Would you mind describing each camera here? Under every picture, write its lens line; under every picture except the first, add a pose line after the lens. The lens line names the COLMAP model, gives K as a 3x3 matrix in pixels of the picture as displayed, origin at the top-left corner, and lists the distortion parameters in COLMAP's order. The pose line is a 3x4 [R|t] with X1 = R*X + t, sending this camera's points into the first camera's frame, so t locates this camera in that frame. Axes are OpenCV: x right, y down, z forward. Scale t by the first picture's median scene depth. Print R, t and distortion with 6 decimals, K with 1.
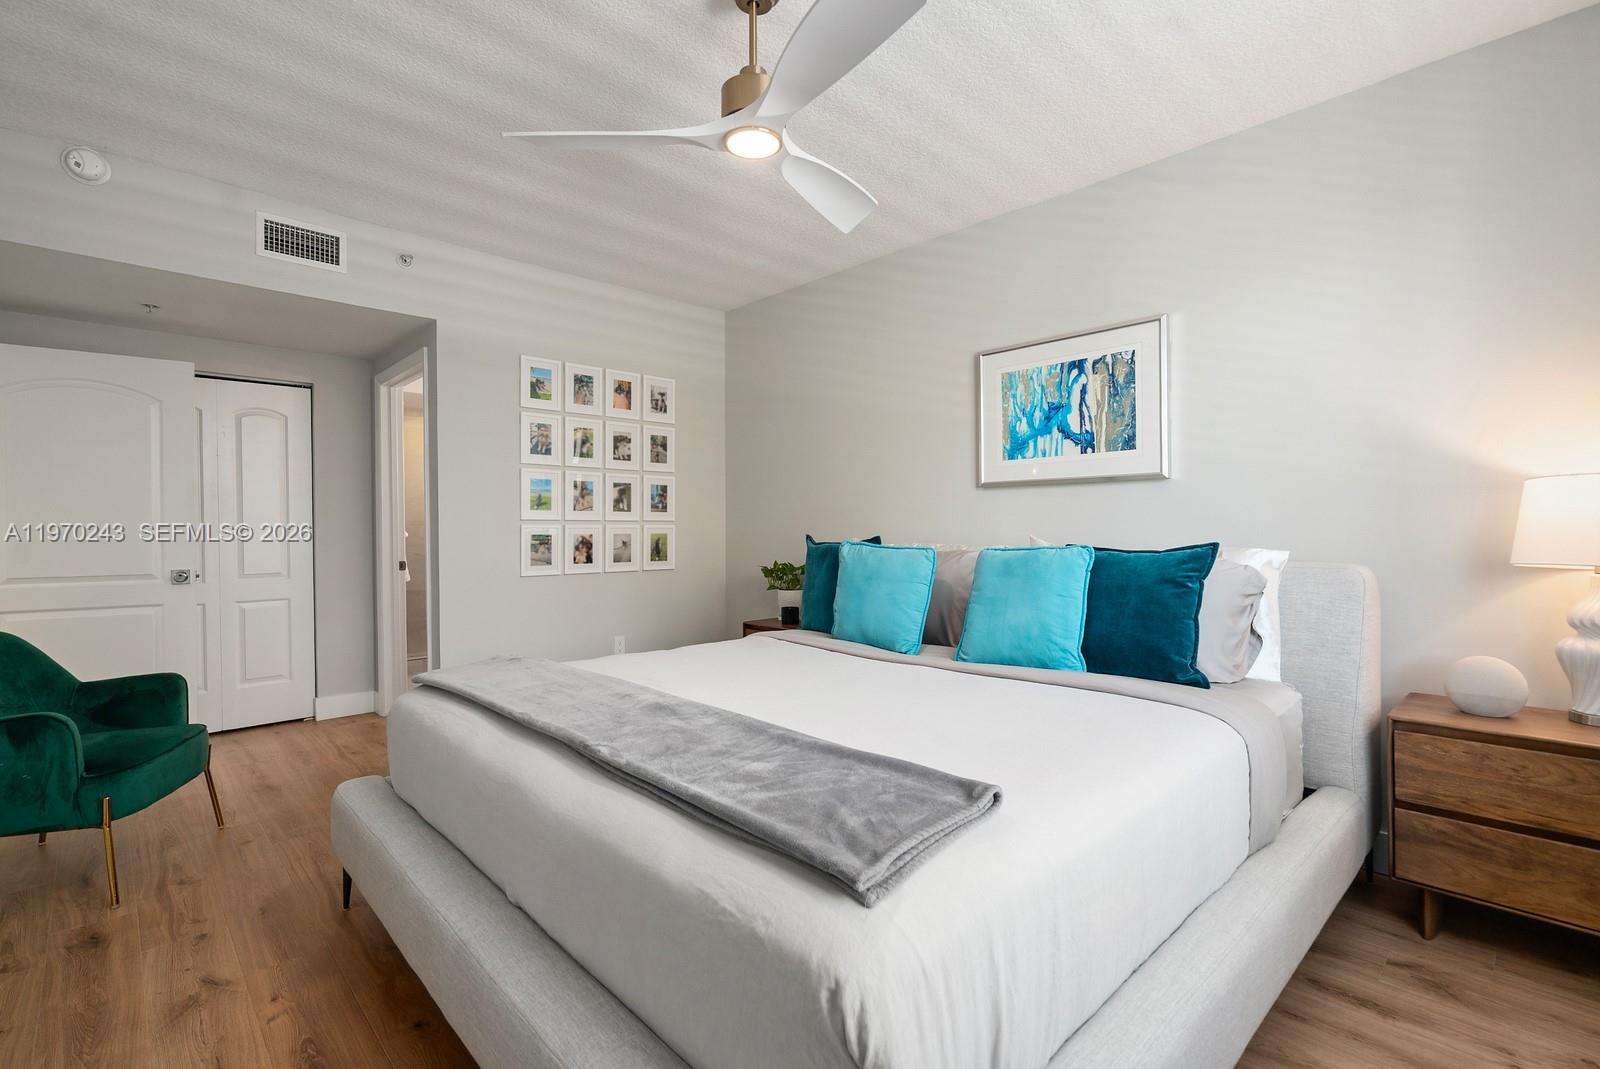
lens RADIAL K [[736.3, 0, 797.0], [0, 736.3, 526.8], [0, 0, 1]] dist [-0.004840, 0.001785]
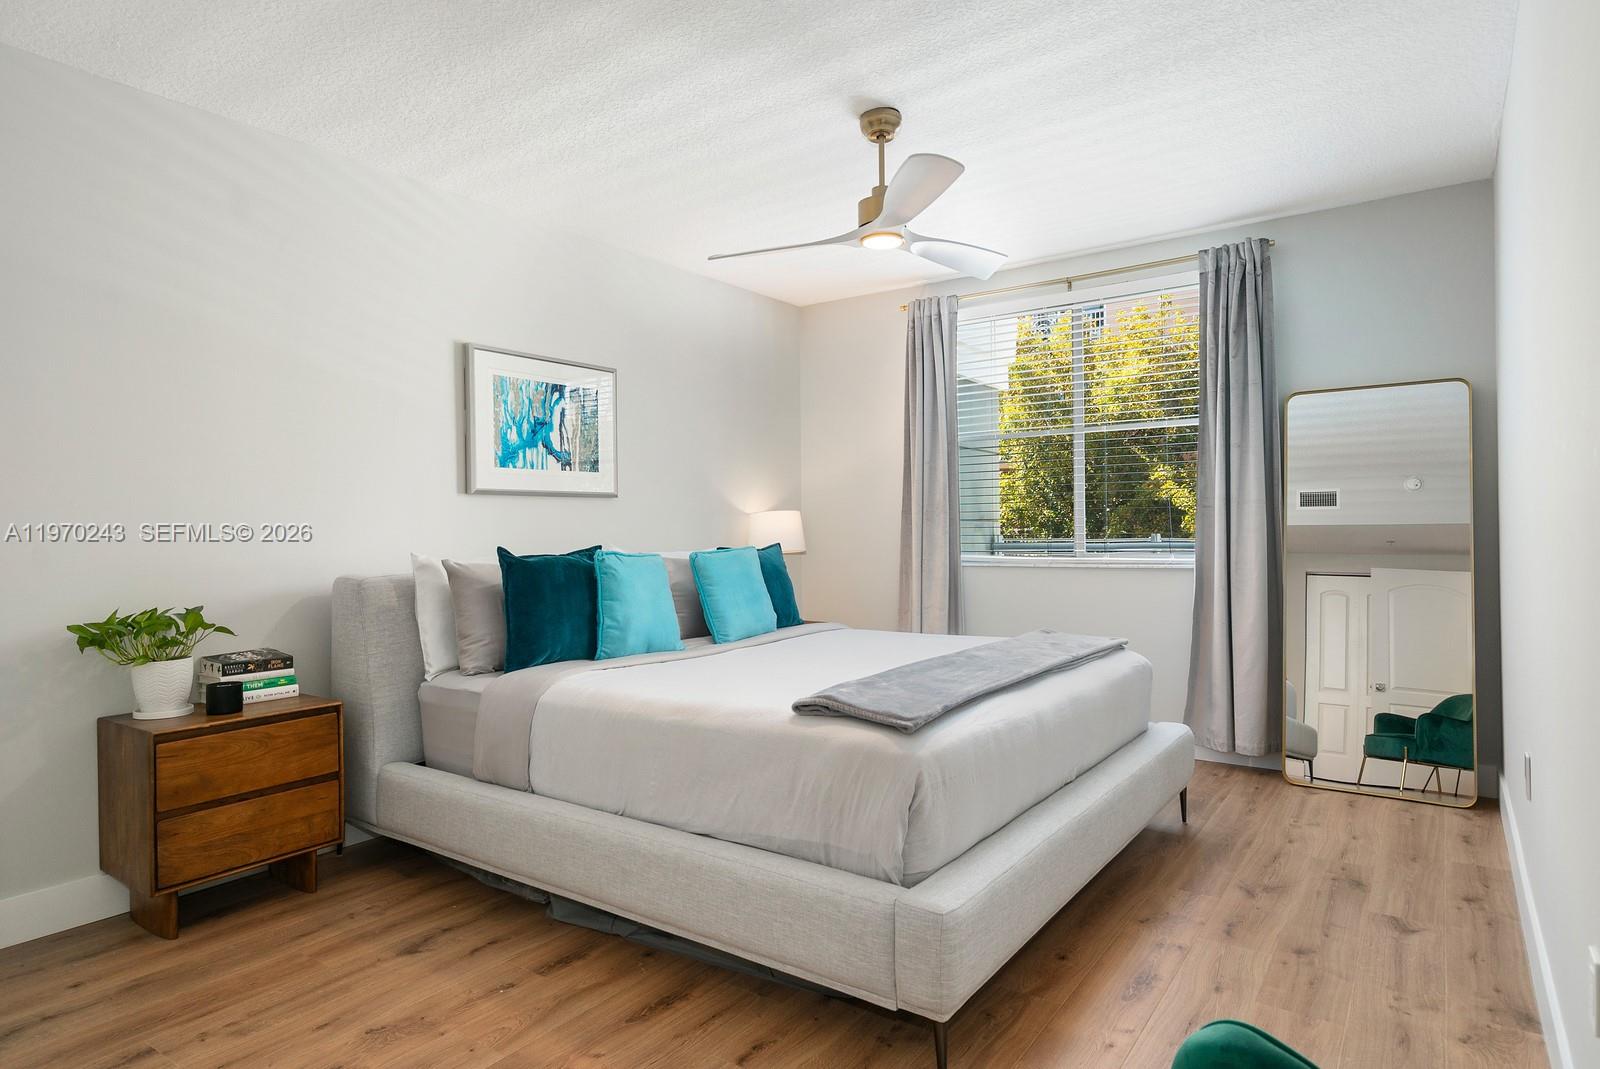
lens RADIAL K [[906.5, 0, 789.8], [0, 906.5, 532.0], [0, 0, 1]] dist [0.007905, 0.002094]
pose [[-0.194034, 0.005065, 0.980982, -0.987199], [0.015438, 0.999879, -0.002109, 0.001423], [-0.980873, 0.014735, -0.194089, 0.905156]]
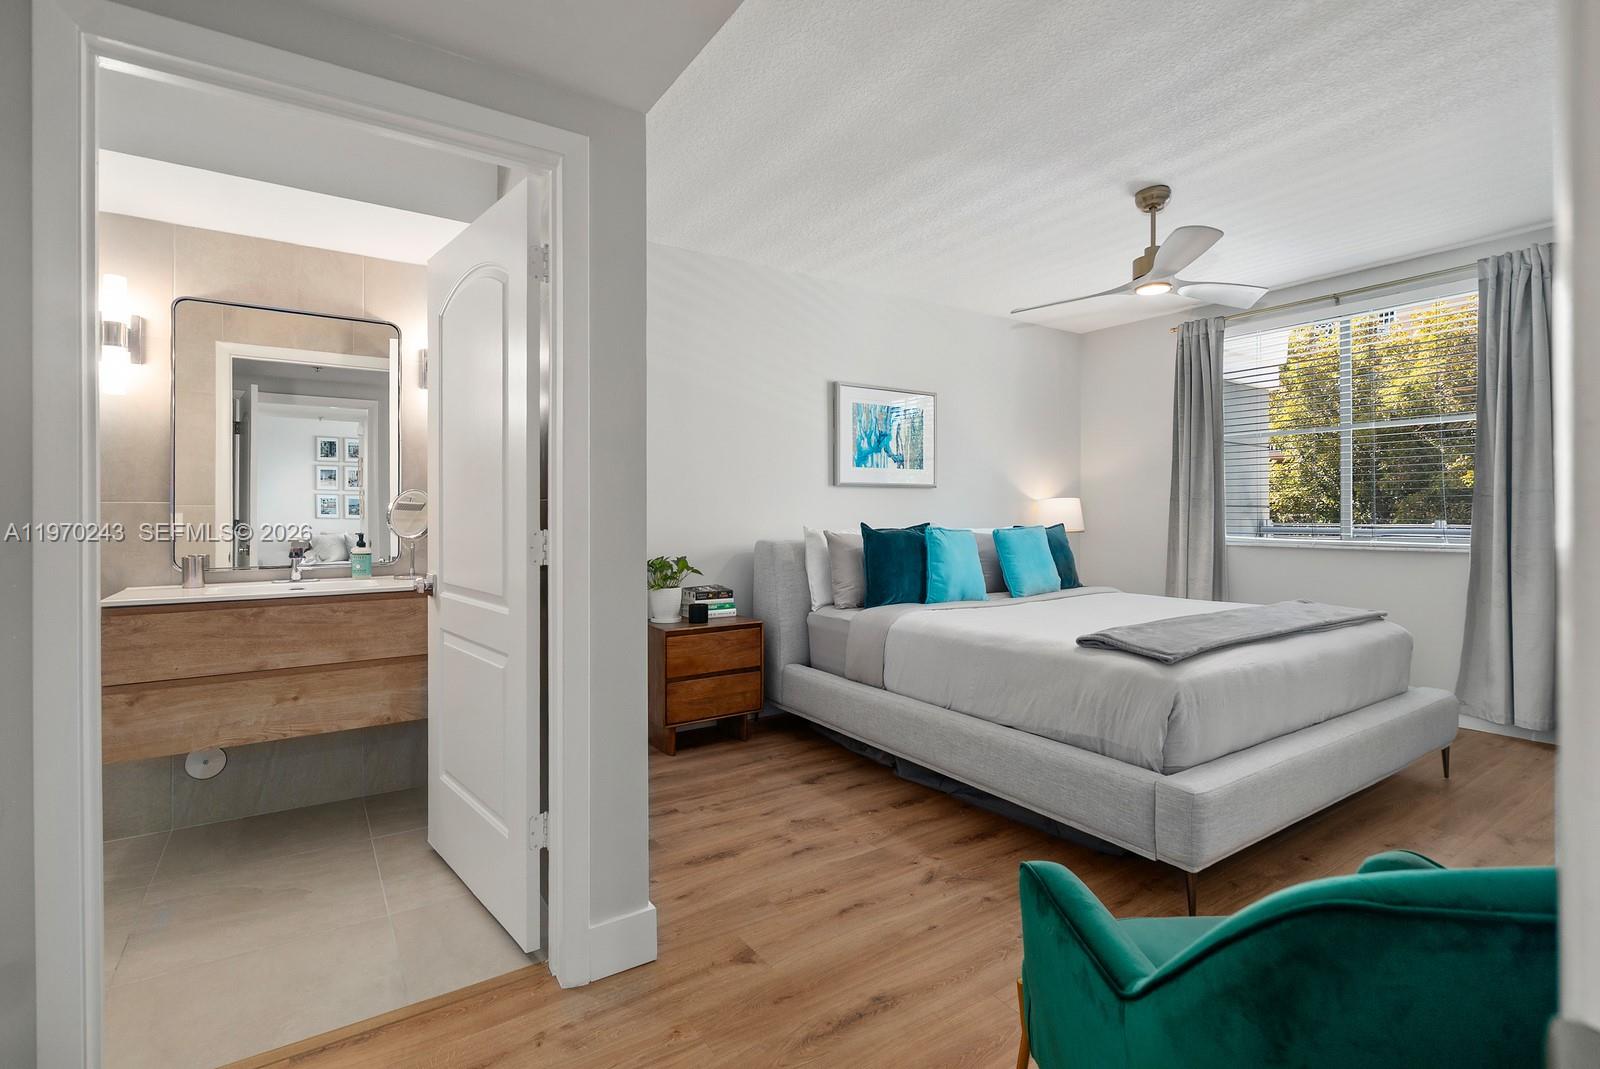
lens RADIAL K [[736.3, 0, 792.8], [0, 736.3, 513.8], [0, 0, 1]] dist [-0.004840, 0.001785]
pose [[0.160424, 0.004728, 0.987037, -1.131377], [0.002777, 0.999982, -0.005241, 0.002771], [-0.987044, 0.003582, 0.160408, 0.943413]]
